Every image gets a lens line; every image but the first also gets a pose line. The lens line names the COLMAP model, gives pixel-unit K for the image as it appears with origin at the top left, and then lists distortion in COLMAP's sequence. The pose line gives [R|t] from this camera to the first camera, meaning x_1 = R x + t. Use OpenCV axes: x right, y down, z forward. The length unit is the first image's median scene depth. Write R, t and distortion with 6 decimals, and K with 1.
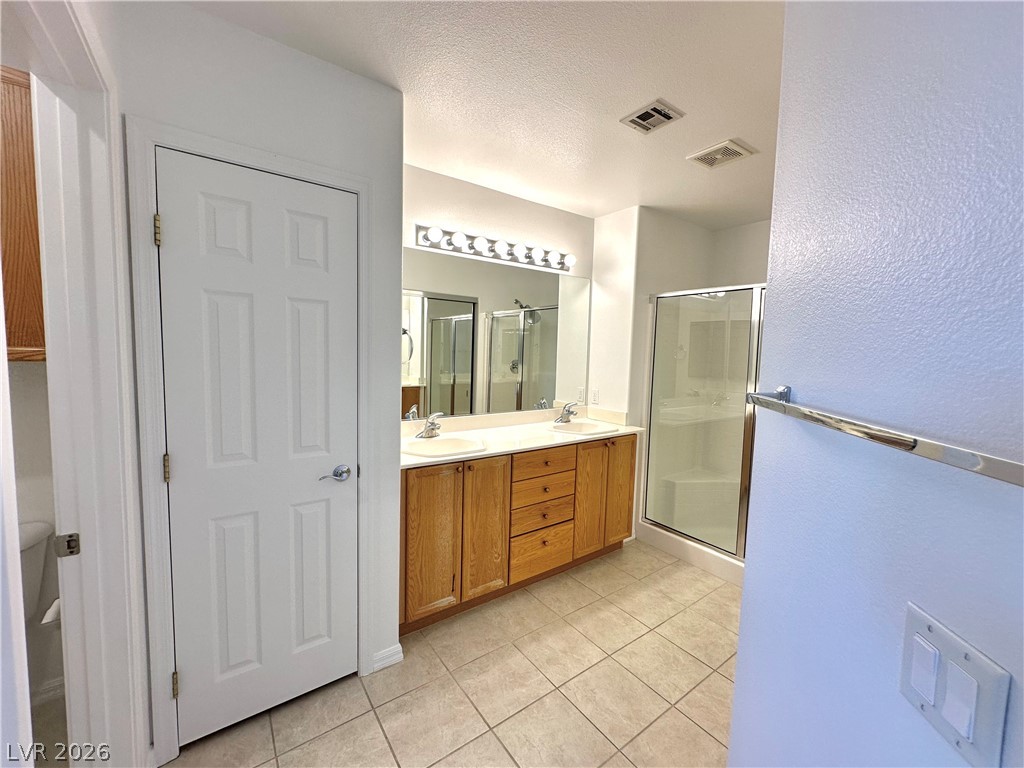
lens RADIAL K [[410.8, 0, 514.7], [0, 410.8, 385.6], [0, 0, 1]] dist [-0.000205, 0.000279]
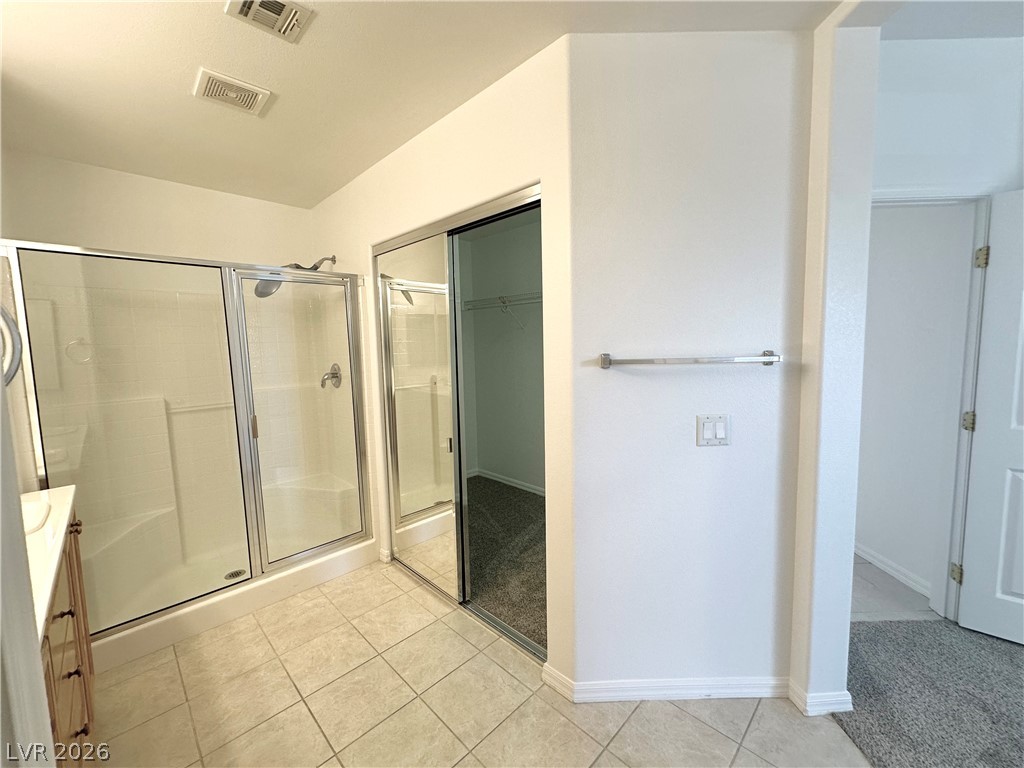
lens RADIAL K [[410.8, 0, 514.9], [0, 410.8, 379.0], [0, 0, 1]] dist [-0.000205, 0.000279]
pose [[-0.164527, -0.091020, 0.982164, -0.419745], [0.104894, 0.988472, 0.109176, -0.040070], [-0.980779, 0.120986, -0.153083, 0.637259]]
